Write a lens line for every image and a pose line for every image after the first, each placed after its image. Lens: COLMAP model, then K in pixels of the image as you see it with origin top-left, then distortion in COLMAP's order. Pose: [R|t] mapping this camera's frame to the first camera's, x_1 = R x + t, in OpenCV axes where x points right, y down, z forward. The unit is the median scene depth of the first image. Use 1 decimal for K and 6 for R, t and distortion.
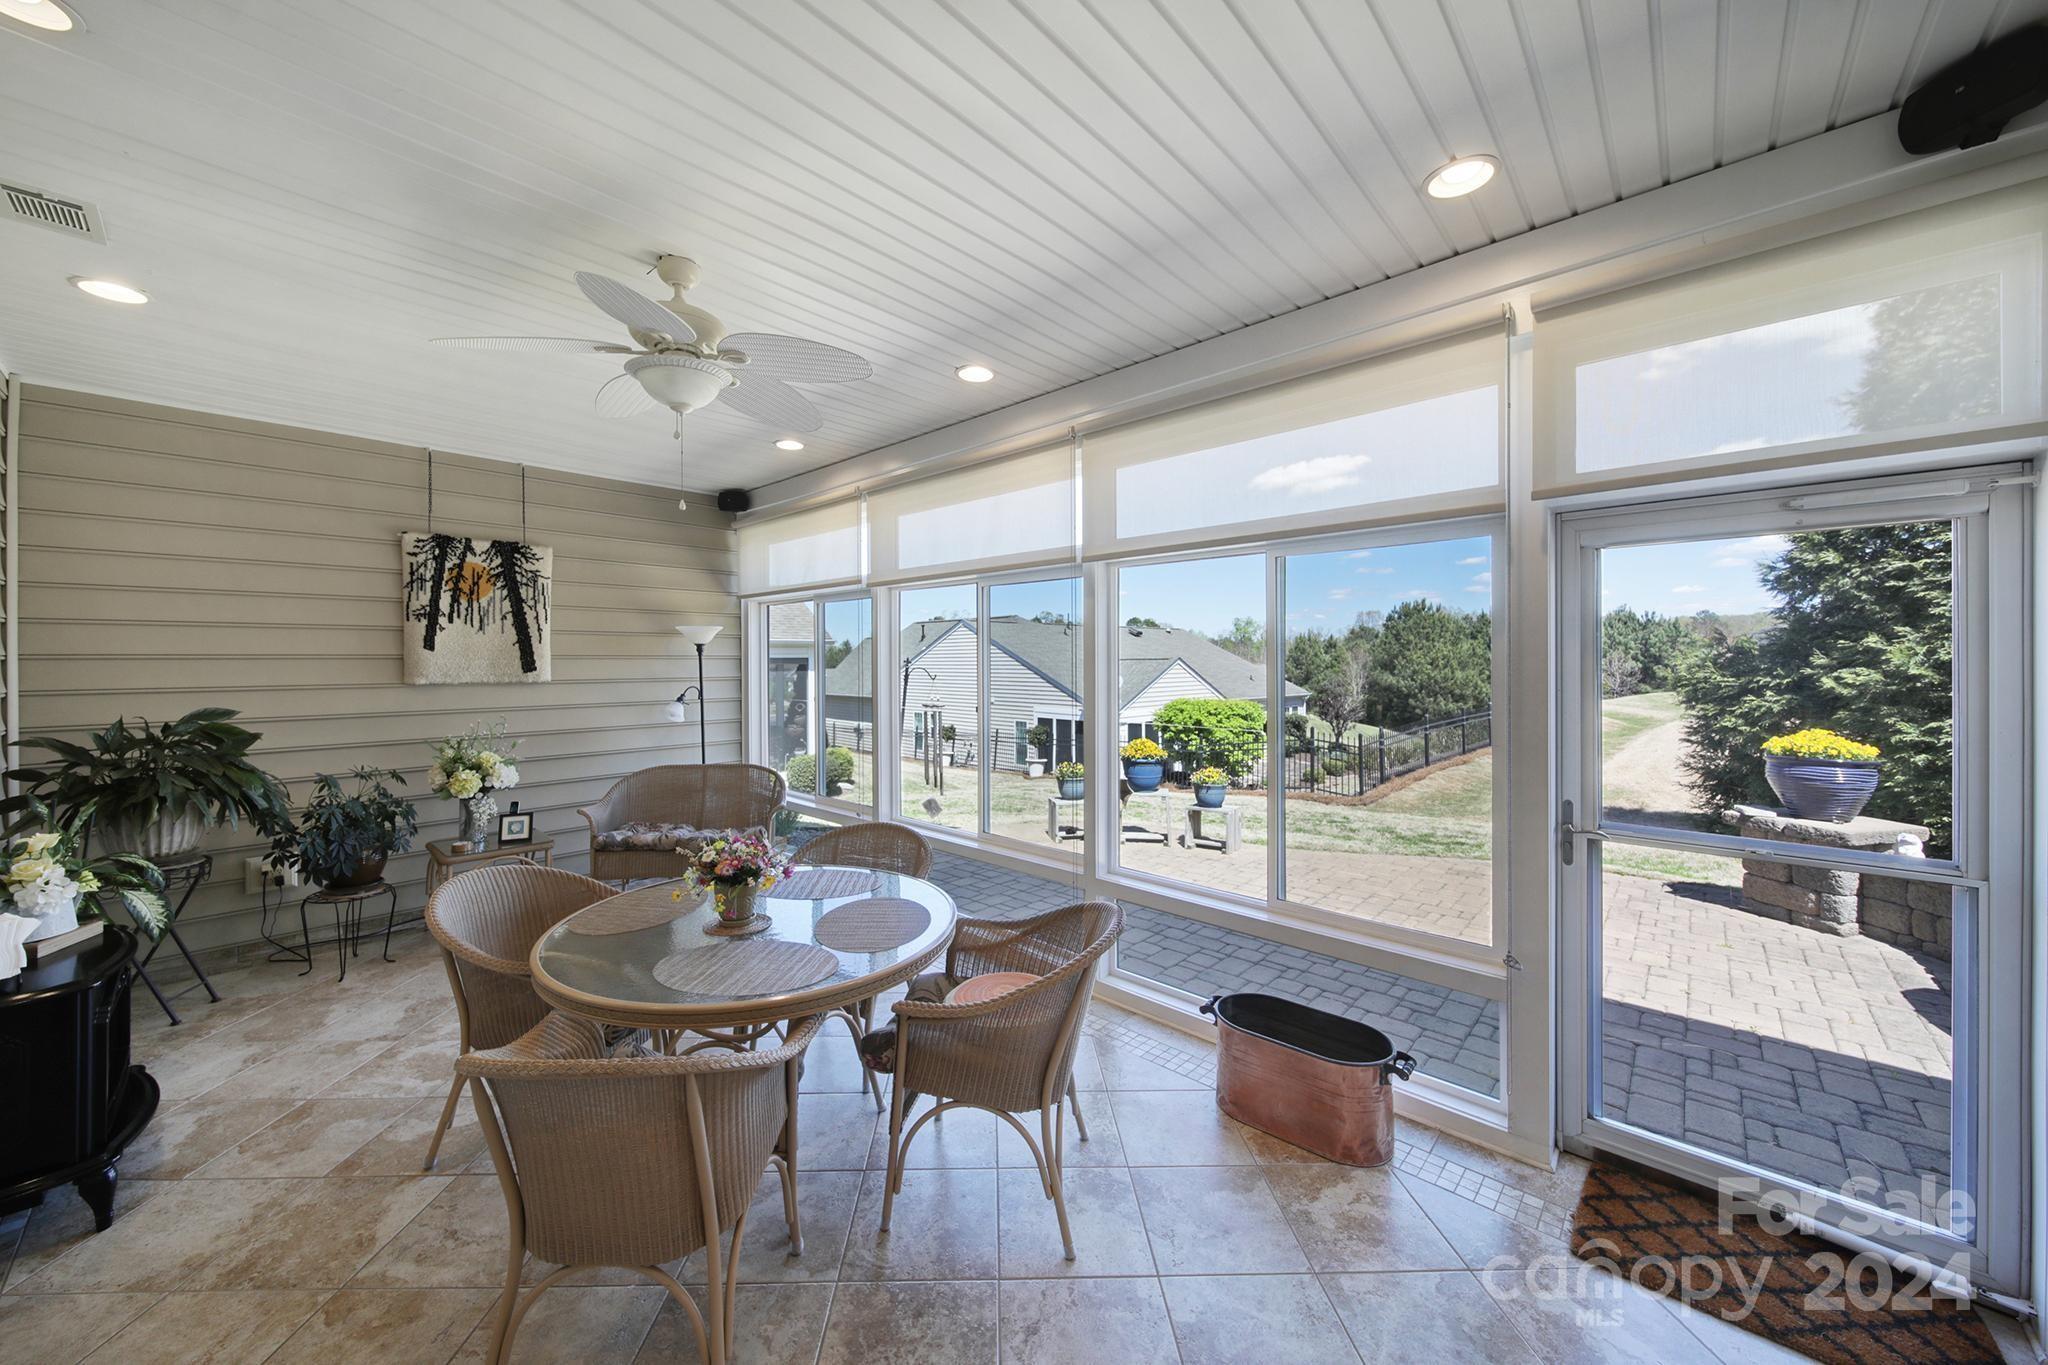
lens RADIAL K [[728.5, 0, 1013.8], [0, 728.5, 668.3], [0, 0, 1]] dist [-0.001178, -0.000304]
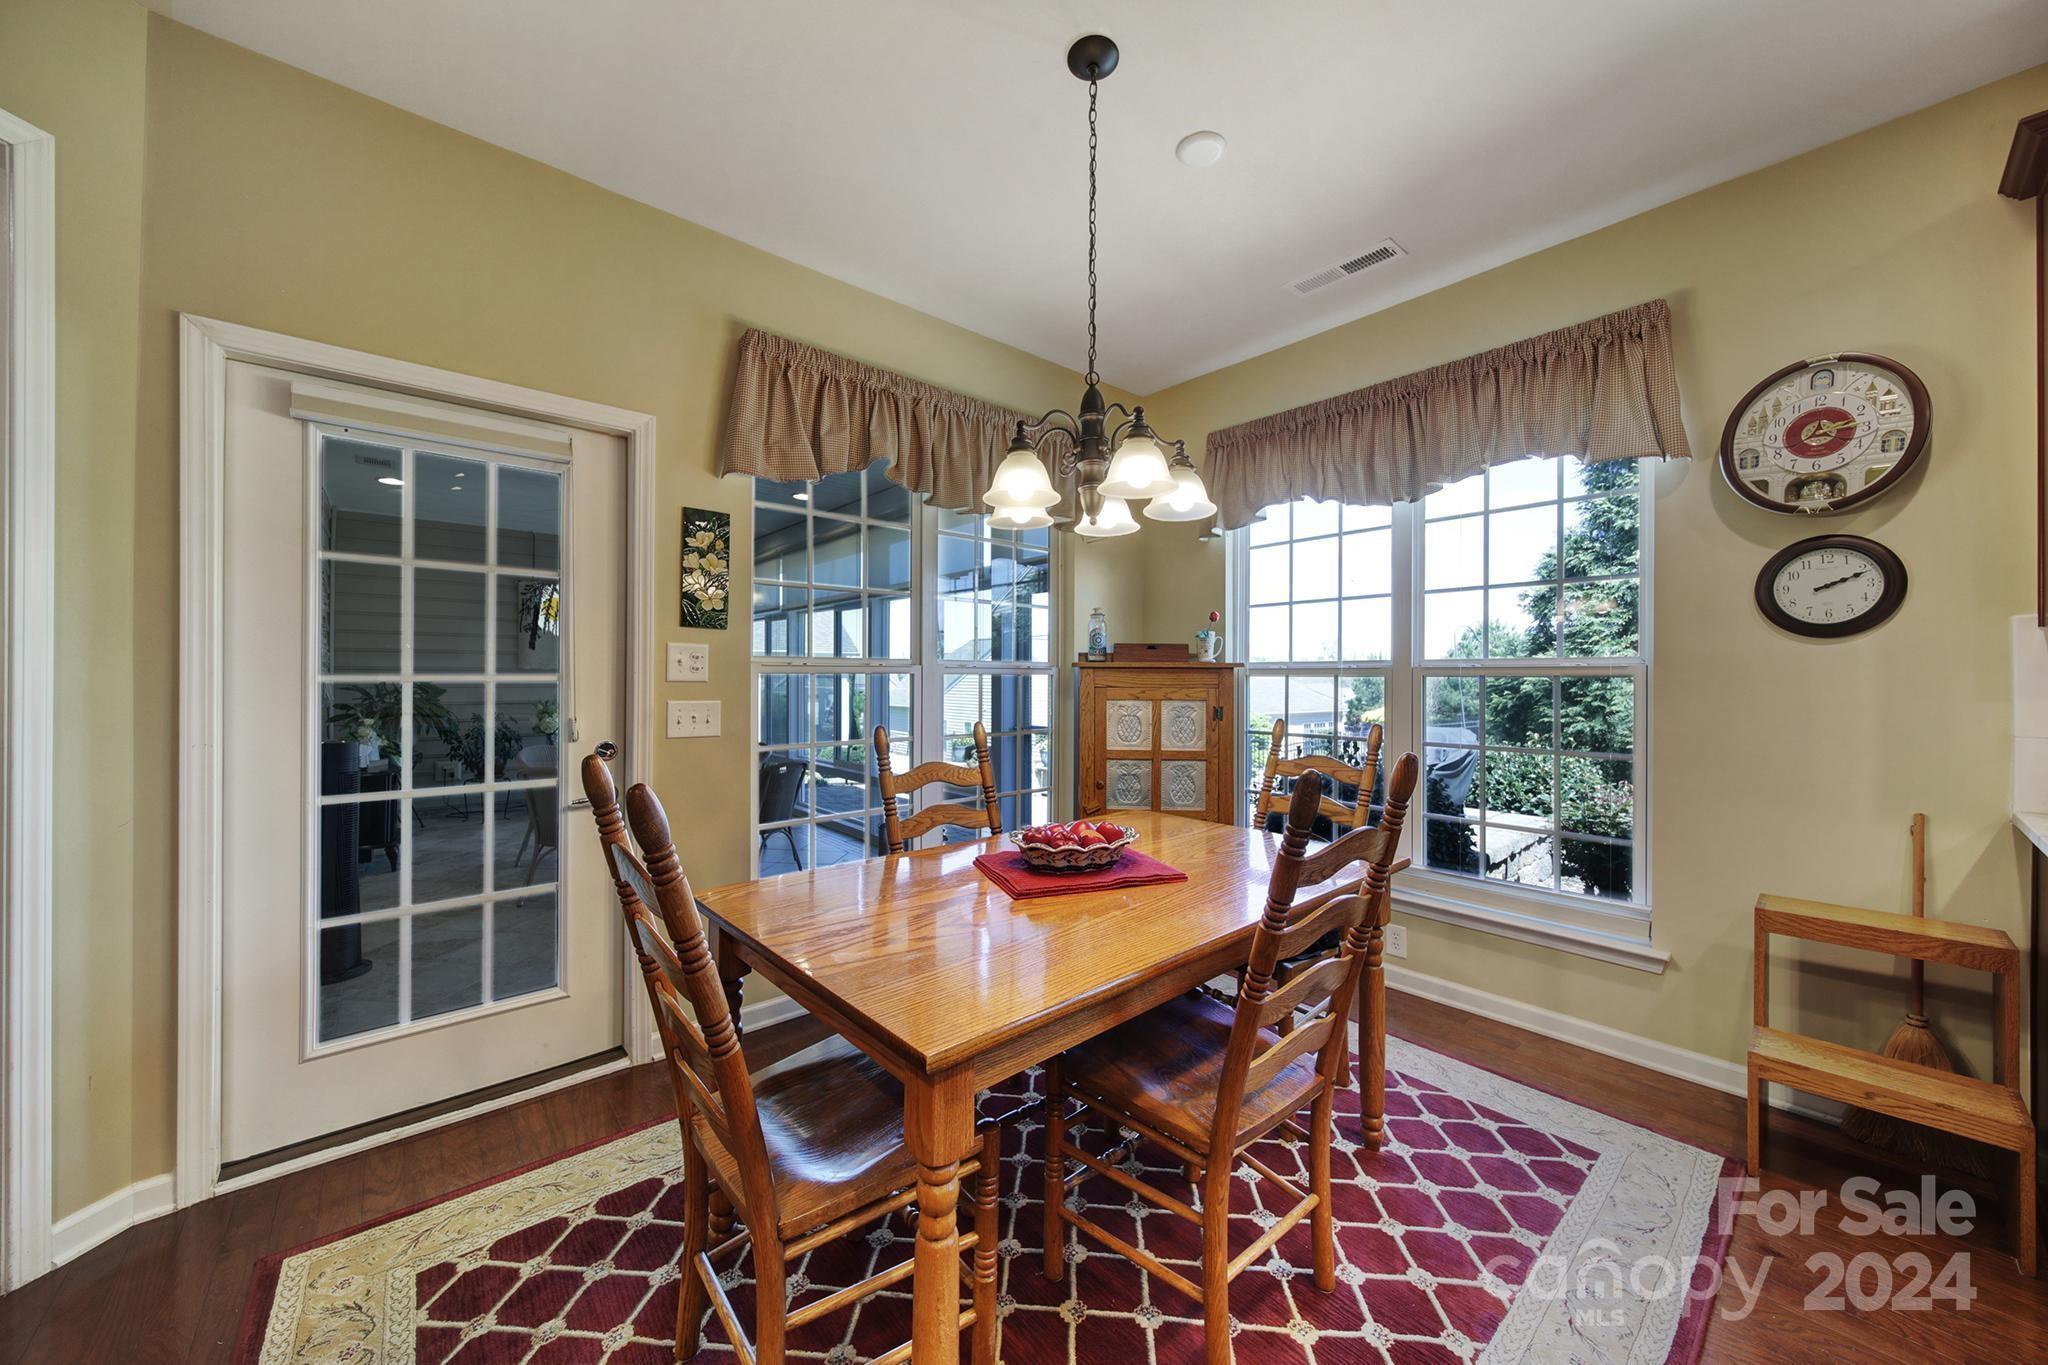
lens RADIAL K [[728.5, 0, 1024.1], [0, 728.5, 677.2], [0, 0, 1]] dist [-0.001178, -0.000304]
pose [[0.993595, 0.006311, -0.112827, 0.538539], [-0.007763, 0.999892, -0.012442, 0.052699], [0.112737, 0.013238, 0.993537, -0.569709]]
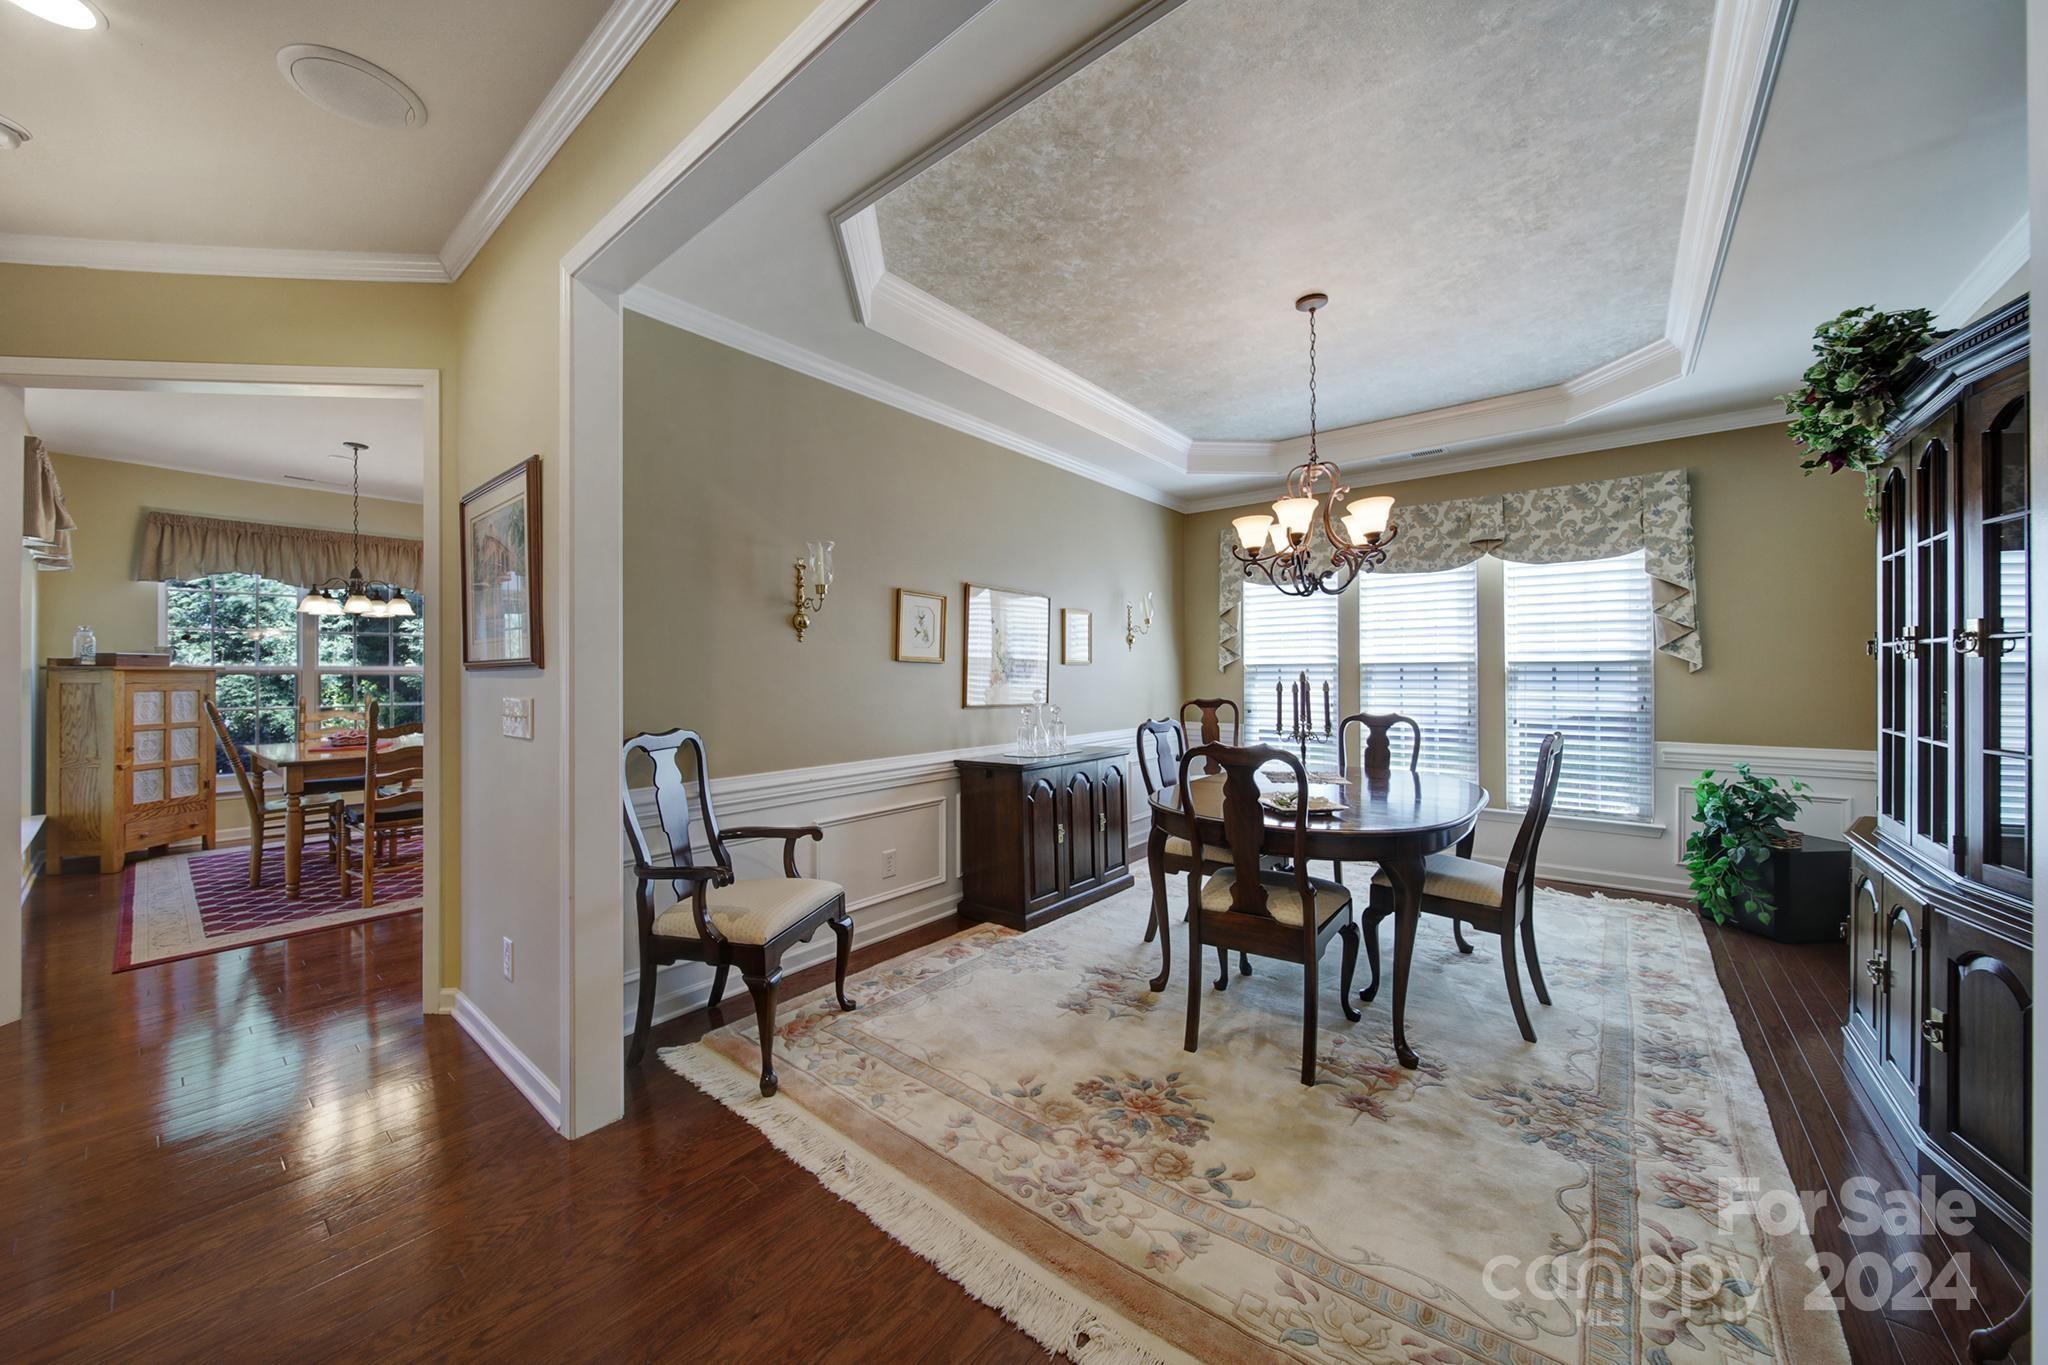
lens RADIAL K [[728.5, 0, 1018.7], [0, 728.5, 666.2], [0, 0, 1]] dist [-0.001178, -0.000304]
pose [[-0.059575, 0.009194, 0.998182, -0.633850], [0.014945, 0.999854, -0.008317, 0.056025], [-0.998112, 0.014423, -0.059704, -1.095677]]
